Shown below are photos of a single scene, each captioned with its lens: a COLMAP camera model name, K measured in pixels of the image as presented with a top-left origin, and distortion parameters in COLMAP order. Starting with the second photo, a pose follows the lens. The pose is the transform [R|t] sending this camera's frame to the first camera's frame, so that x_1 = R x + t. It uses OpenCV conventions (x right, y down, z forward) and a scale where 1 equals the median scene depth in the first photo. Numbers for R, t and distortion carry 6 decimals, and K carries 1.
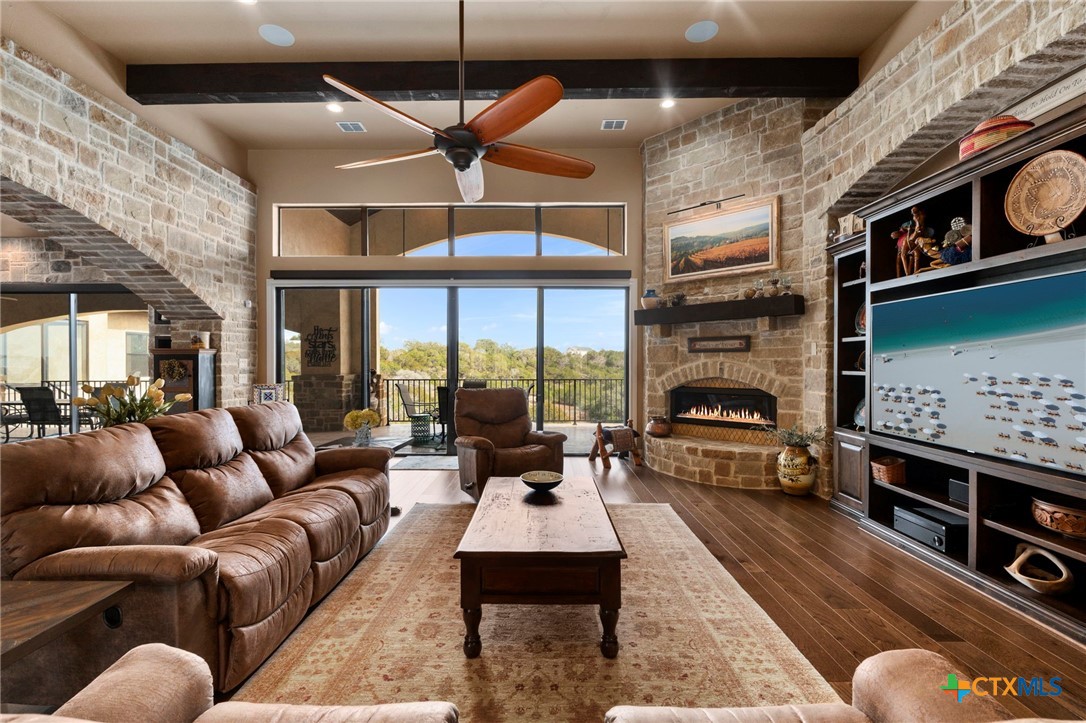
lens RADIAL K [[475.6, 0, 543.0], [0, 475.6, 361.5], [0, 0, 1]] dist [-0.003561, 0.000153]
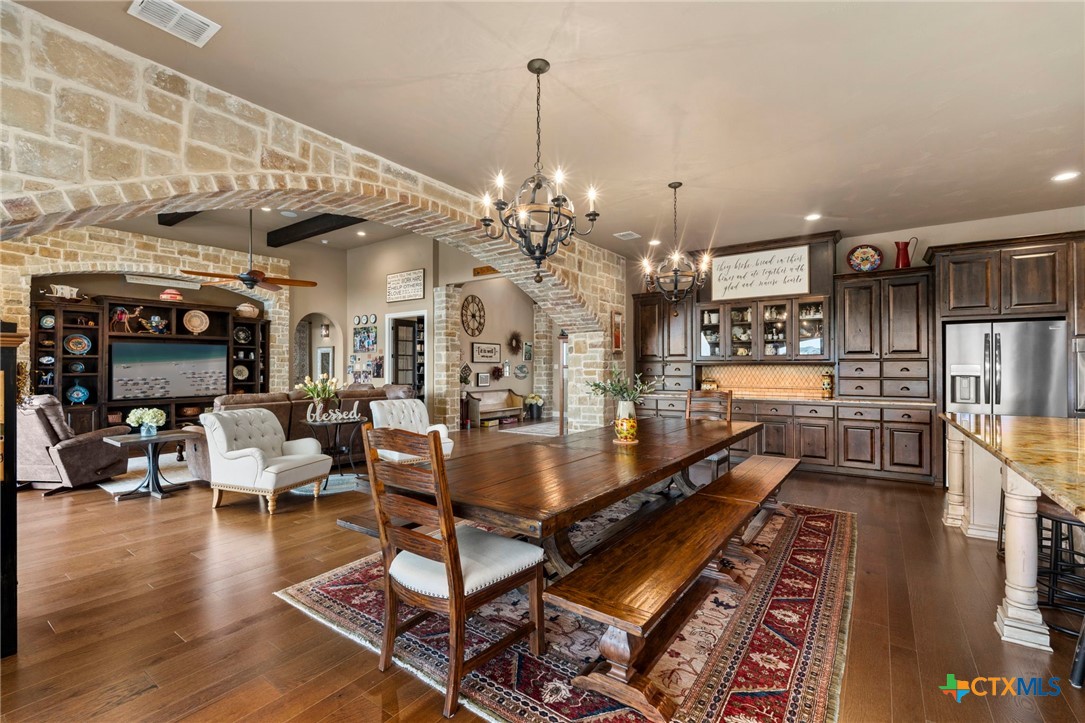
lens RADIAL K [[474.2, 0, 540.5], [0, 474.2, 363.9], [0, 0, 1]] dist [-0.002817, -0.000039]
pose [[-0.813269, 0.007768, 0.581835, -1.422251], [0.006317, 0.999970, -0.004521, 0.002300], [-0.581853, -0.000001, -0.813294, 1.077109]]
